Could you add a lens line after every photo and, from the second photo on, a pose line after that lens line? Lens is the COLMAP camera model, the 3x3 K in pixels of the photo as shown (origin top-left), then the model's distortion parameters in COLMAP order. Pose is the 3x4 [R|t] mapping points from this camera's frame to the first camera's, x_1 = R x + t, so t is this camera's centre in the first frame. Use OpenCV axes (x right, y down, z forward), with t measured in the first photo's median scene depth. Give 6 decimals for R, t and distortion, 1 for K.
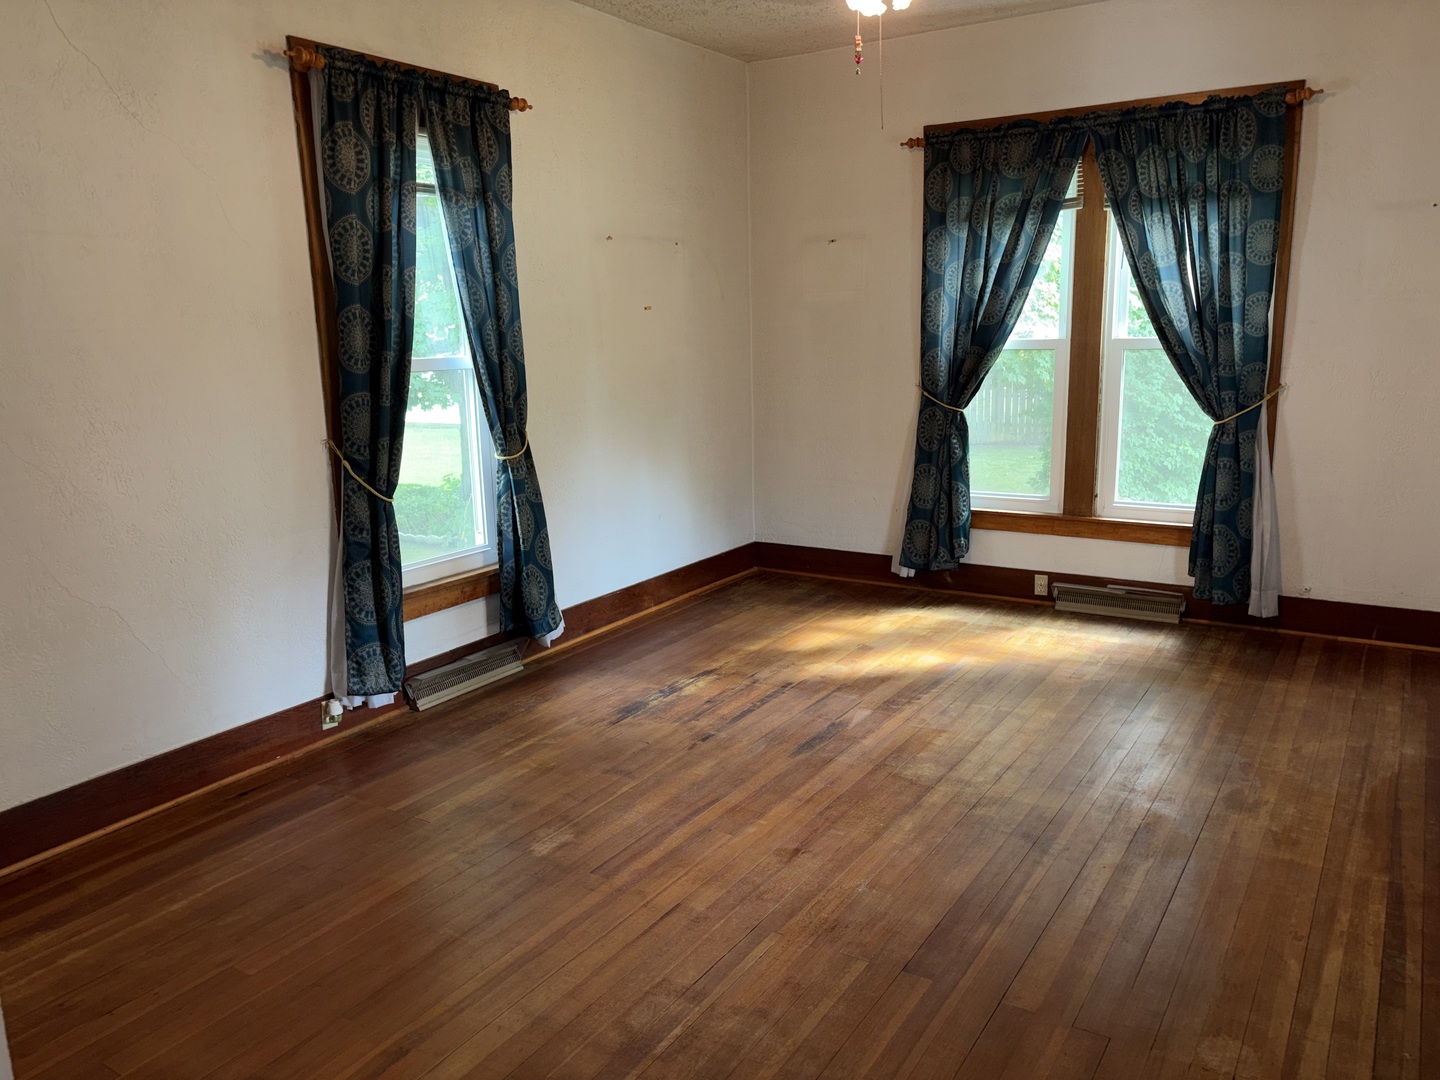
lens RADIAL K [[1091.9, 0, 713.9], [0, 1091.9, 530.4], [0, 0, 1]] dist [0.064451, -0.074360]
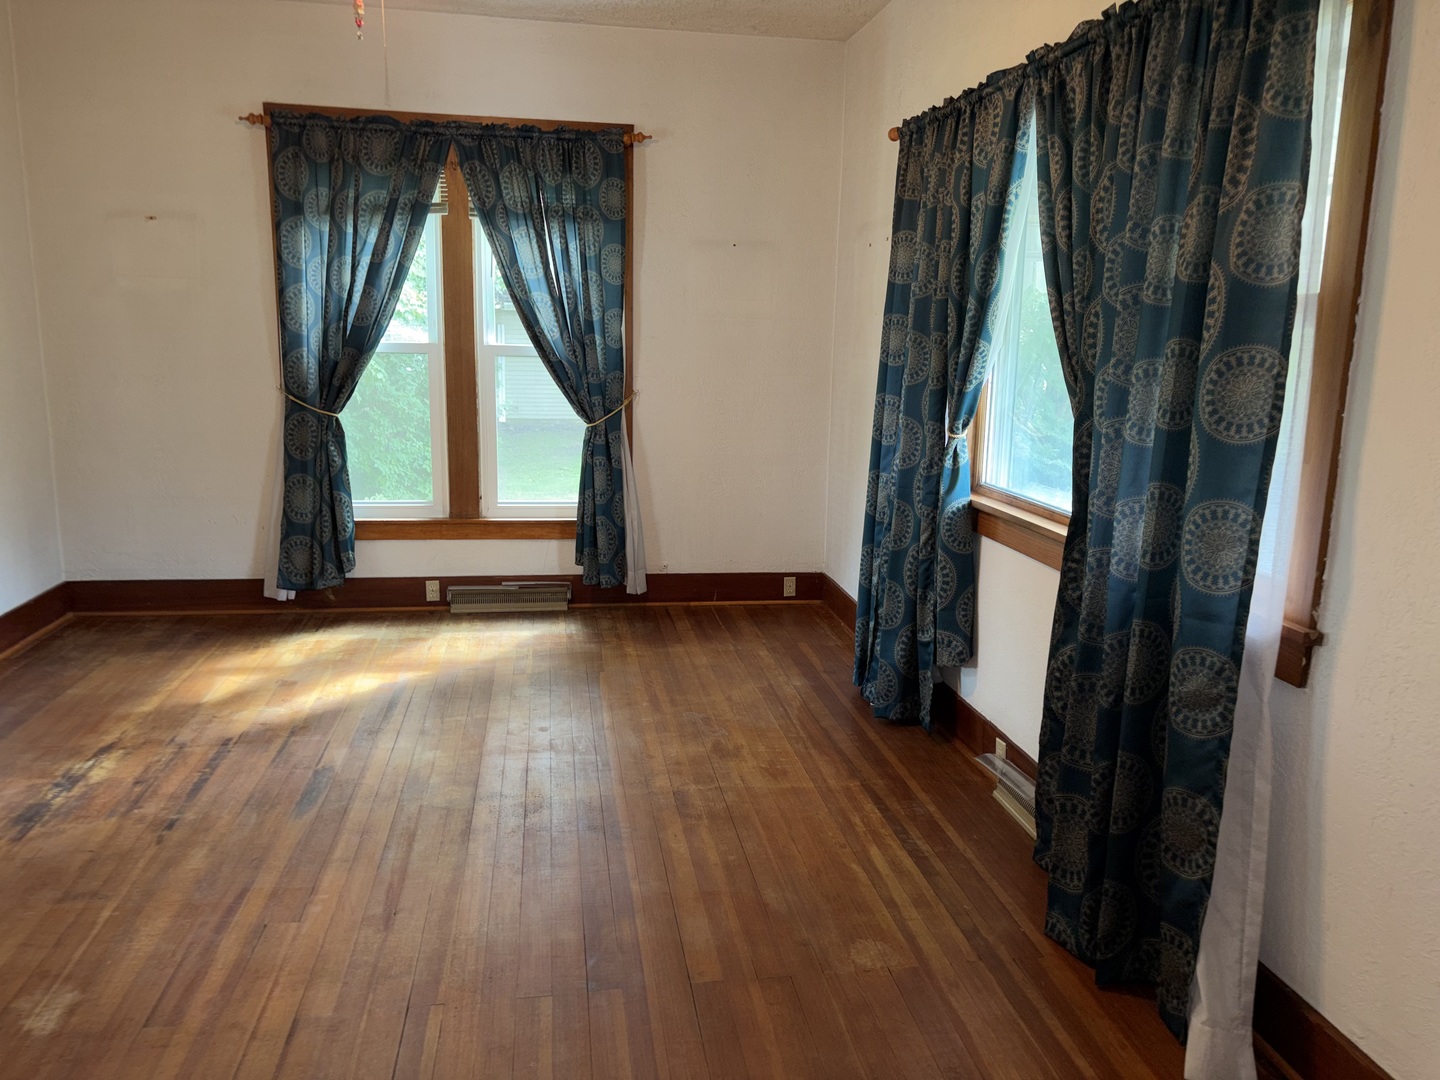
lens RADIAL K [[1091.9, 0, 720.7], [0, 1091.9, 531.6], [0, 0, 1]] dist [0.064451, -0.074360]
pose [[0.747678, -0.083649, 0.658772, -0.181373], [0.086716, 0.995839, 0.028030, -0.010169], [-0.658376, 0.036169, 0.751820, 0.094343]]
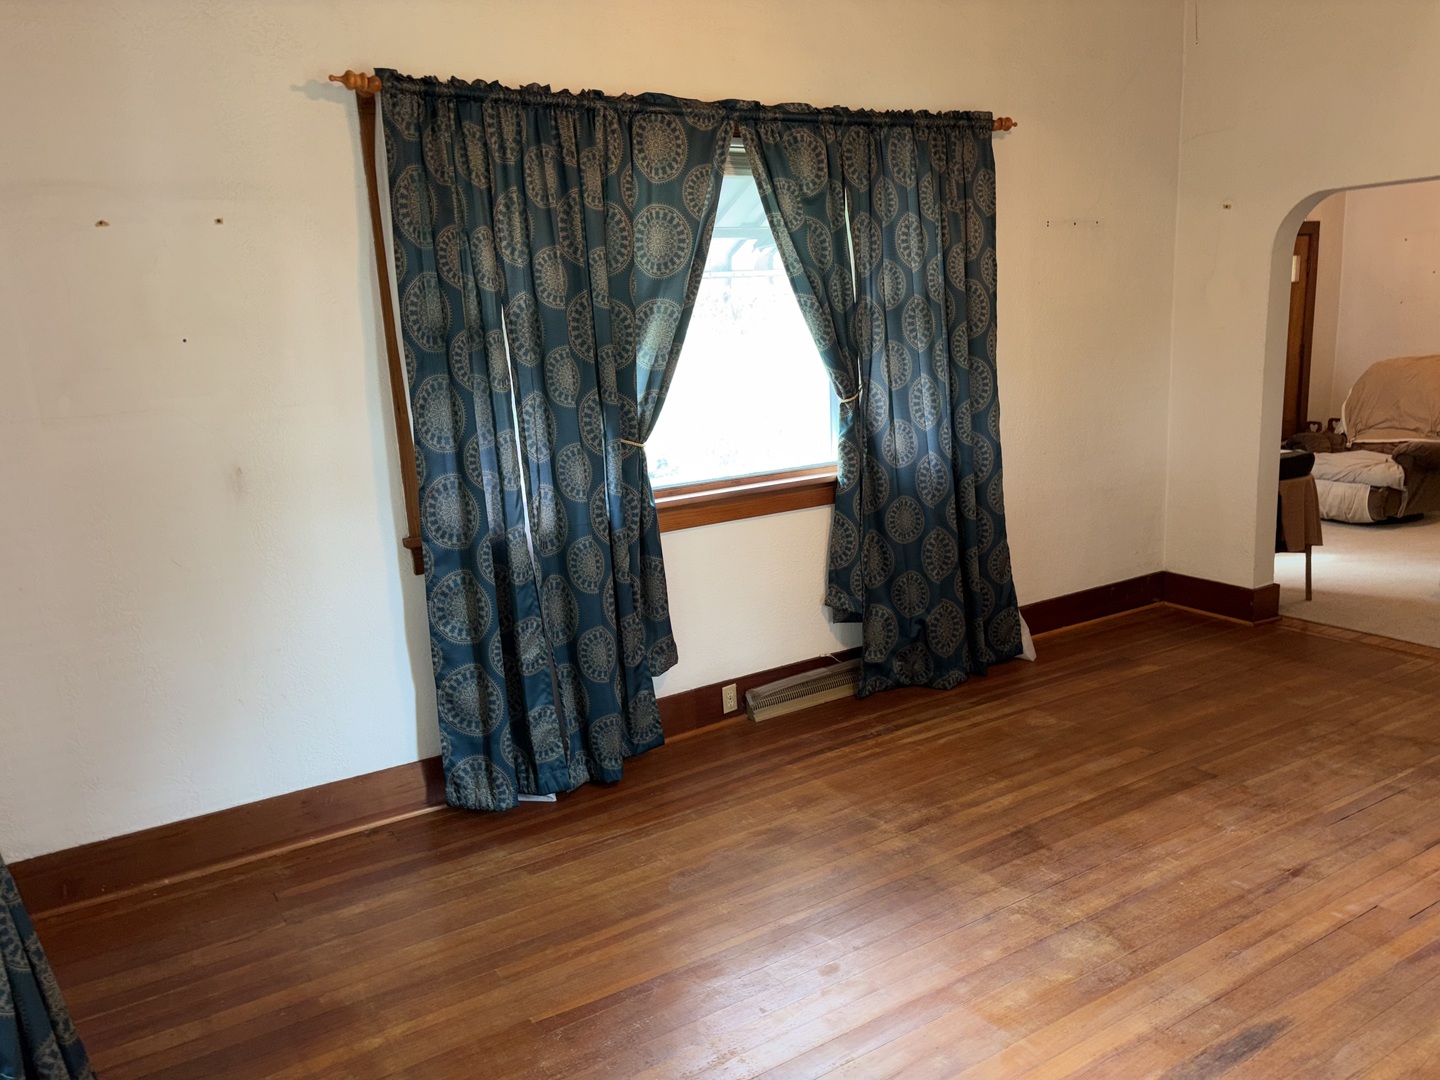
lens RADIAL K [[1091.9, 0, 722.0], [0, 1091.9, 543.6], [0, 0, 1]] dist [0.064451, -0.074360]
pose [[-0.900171, -0.015691, 0.435253, 0.069707], [0.154775, 0.922595, 0.353359, -0.239159], [-0.407107, 0.385450, -0.828066, 1.198834]]
